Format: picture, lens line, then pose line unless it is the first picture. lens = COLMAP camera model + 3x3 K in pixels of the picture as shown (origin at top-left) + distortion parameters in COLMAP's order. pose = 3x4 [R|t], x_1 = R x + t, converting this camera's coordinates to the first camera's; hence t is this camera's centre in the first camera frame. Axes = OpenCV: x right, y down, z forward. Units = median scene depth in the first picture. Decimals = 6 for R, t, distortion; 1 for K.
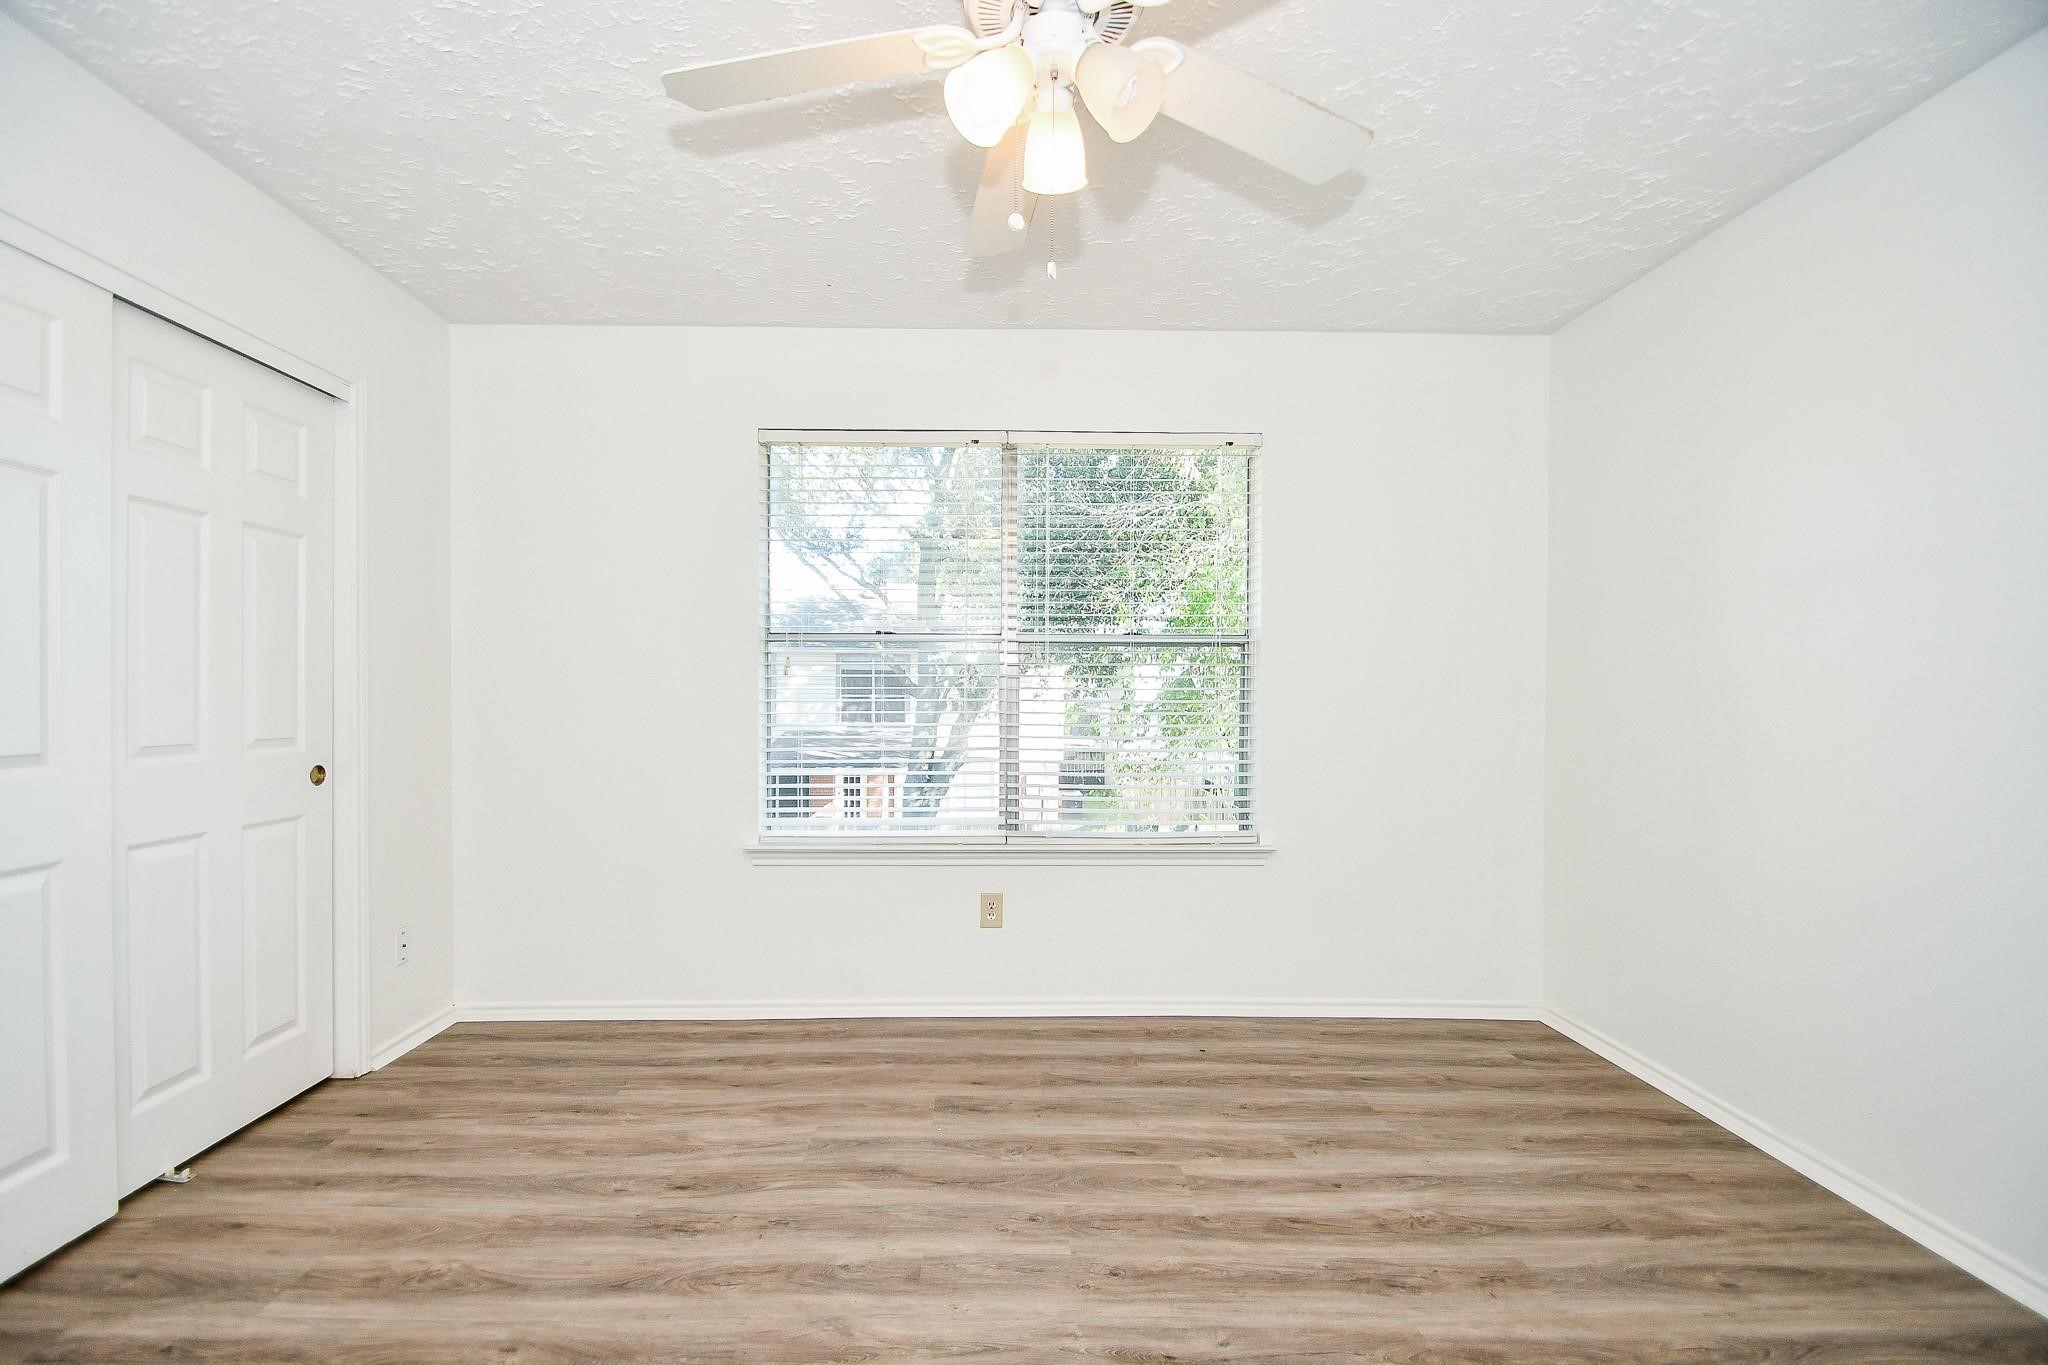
lens RADIAL K [[900.7, 0, 991.8], [0, 900.7, 700.1], [0, 0, 1]] dist [0.020874, -0.018610]
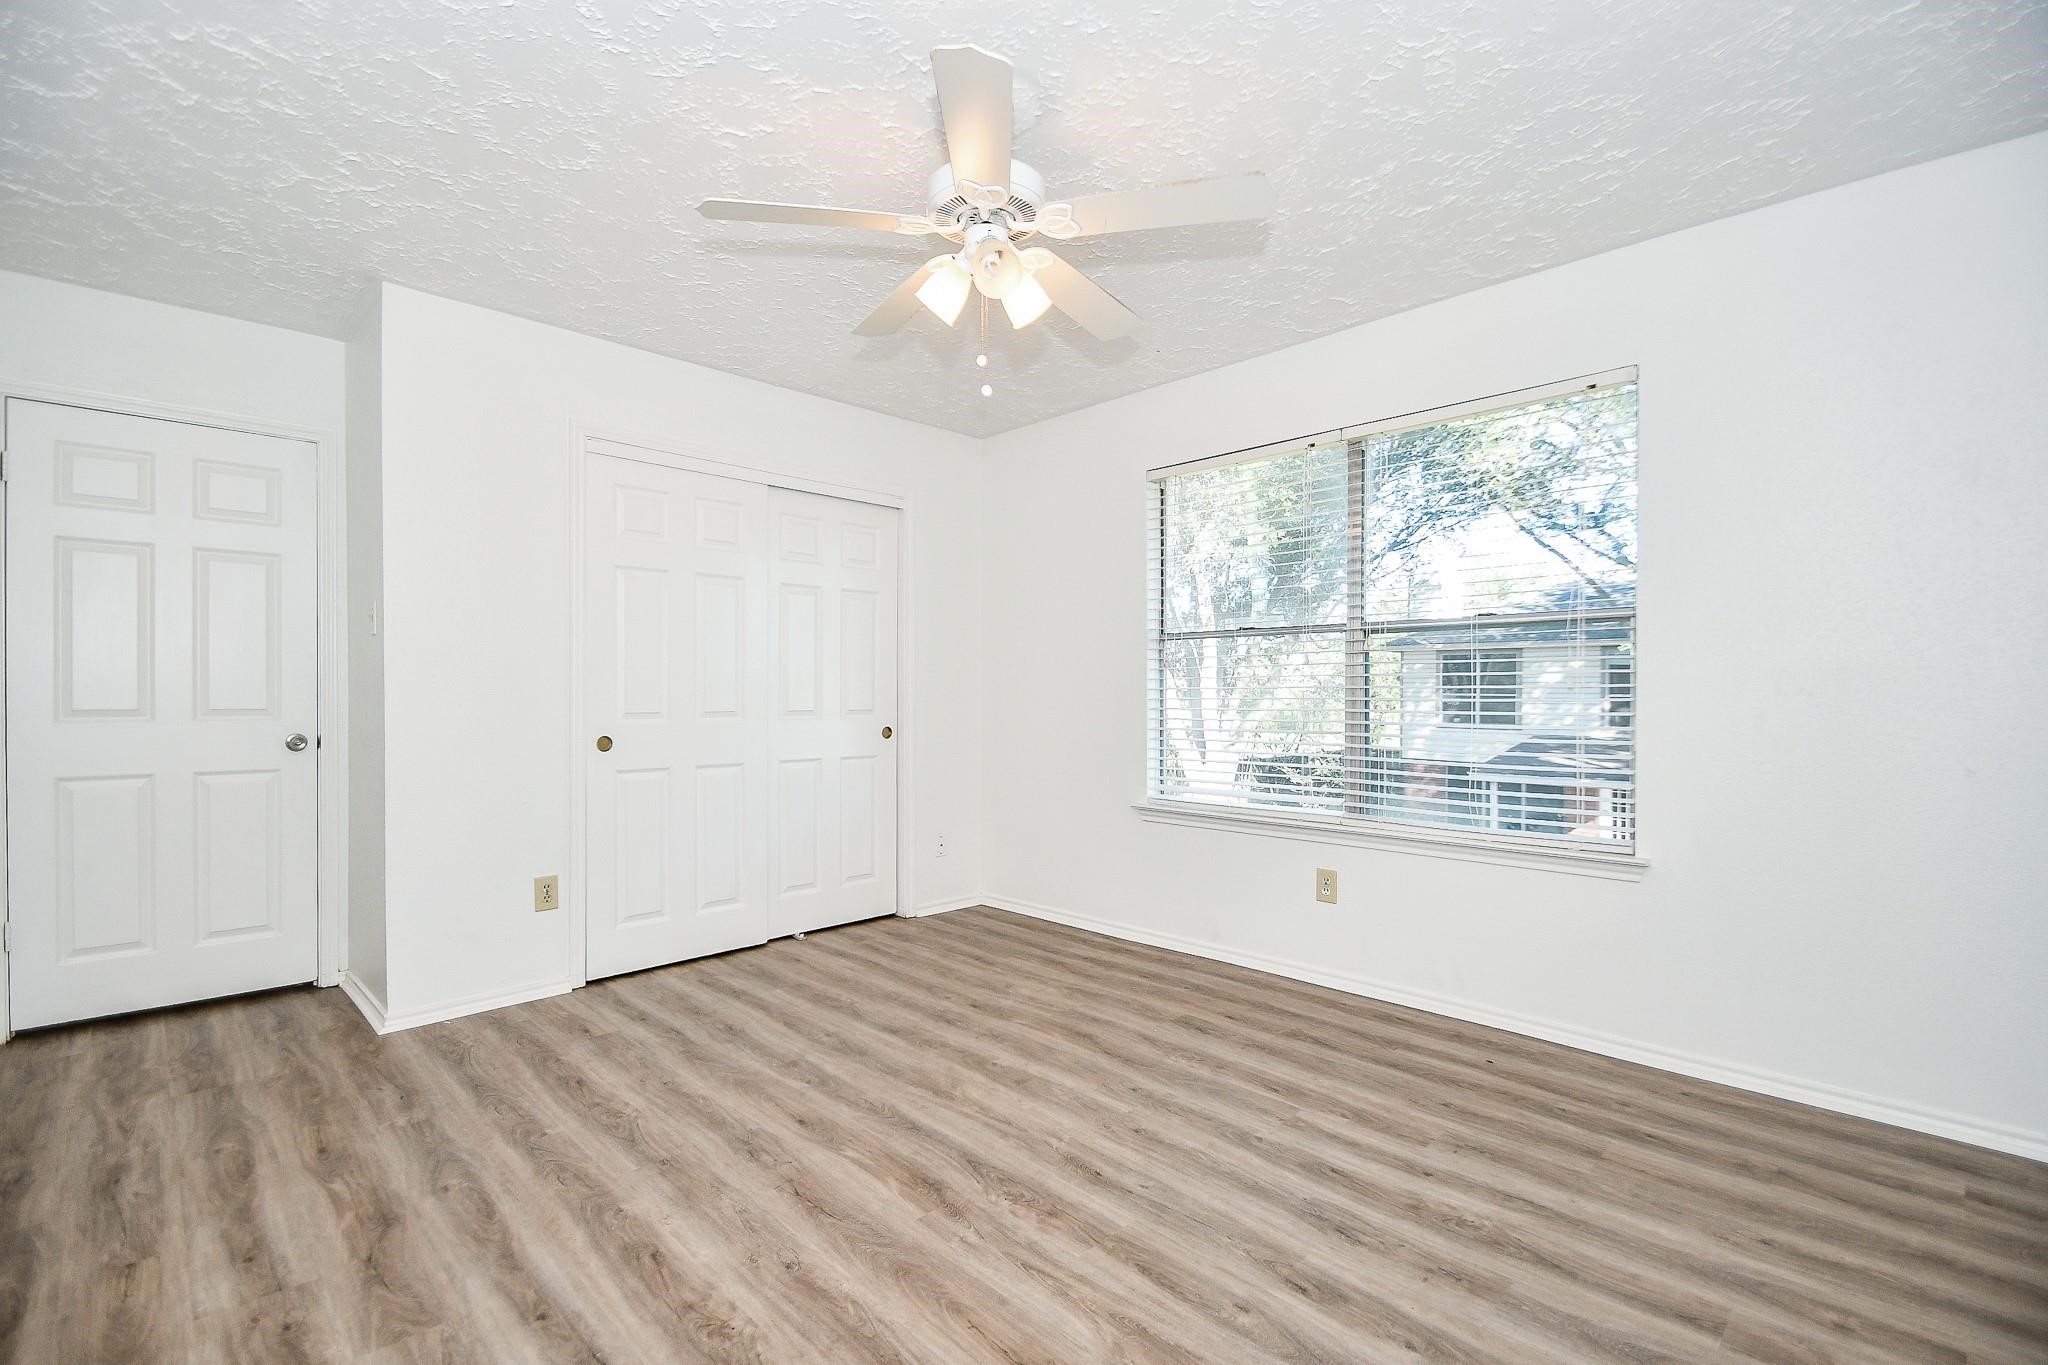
lens RADIAL K [[900.7, 0, 991.8], [0, 900.7, 700.1], [0, 0, 1]] dist [0.020874, -0.018610]
pose [[0.684825, 0.002960, -0.728702, 0.662841], [-0.004218, 0.999991, 0.000098, 0.022912], [0.728696, 0.003006, 0.684831, -0.011384]]
